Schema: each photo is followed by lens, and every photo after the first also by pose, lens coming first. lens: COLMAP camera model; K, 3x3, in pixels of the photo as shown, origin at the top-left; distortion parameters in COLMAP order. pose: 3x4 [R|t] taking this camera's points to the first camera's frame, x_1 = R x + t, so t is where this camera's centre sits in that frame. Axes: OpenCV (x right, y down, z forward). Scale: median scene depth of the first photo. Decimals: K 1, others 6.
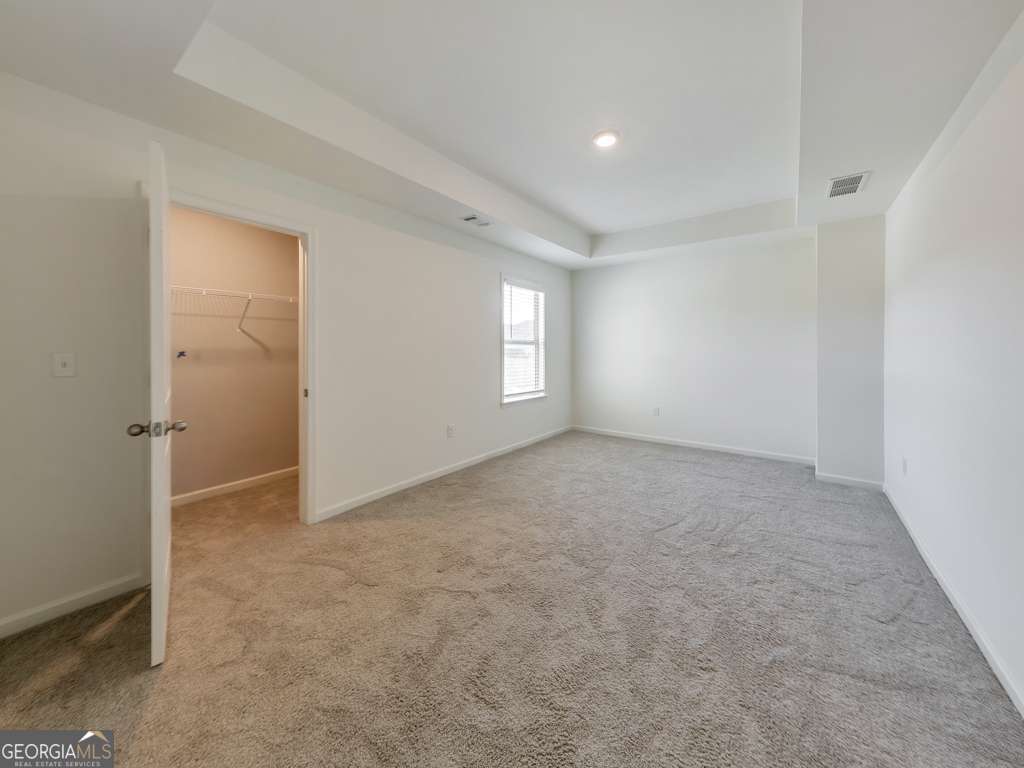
lens RADIAL K [[373.9, 0, 512.6], [0, 373.9, 352.2], [0, 0, 1]] dist [0.003079, -0.000041]
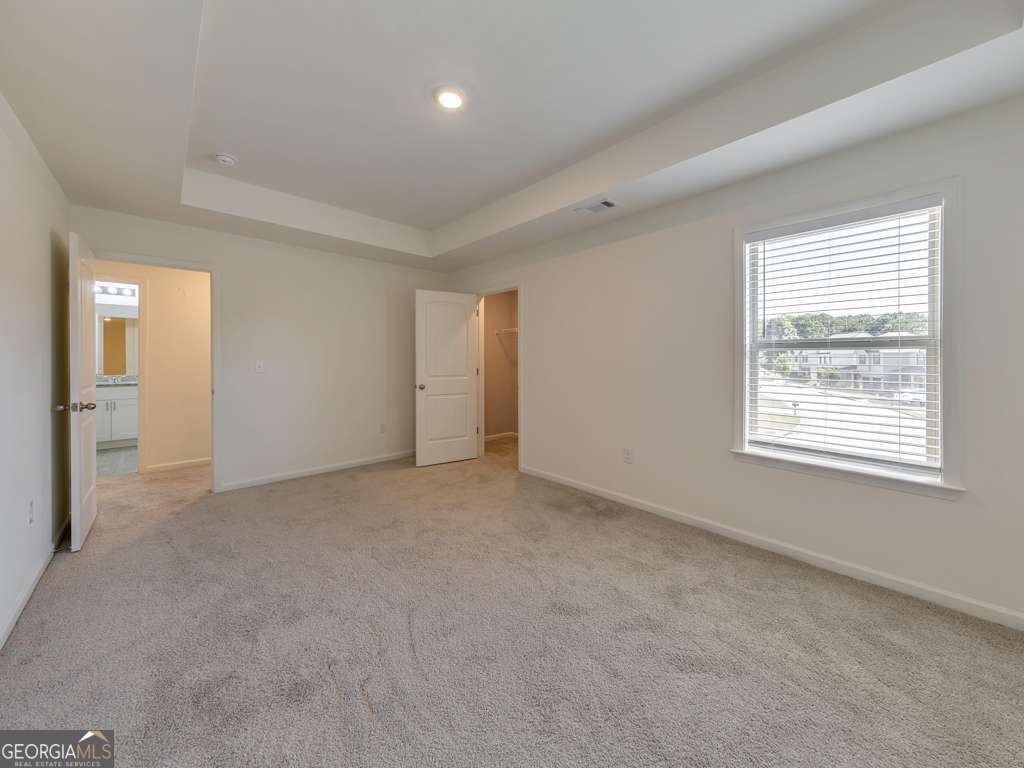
lens RADIAL K [[373.9, 0, 512.6], [0, 373.9, 352.2], [0, 0, 1]] dist [0.003079, -0.000041]
pose [[-0.171183, -0.009225, -0.985196, 0.693257], [0.003139, 0.999946, -0.009909, -0.016340], [0.985234, -0.004789, -0.171145, 0.856081]]
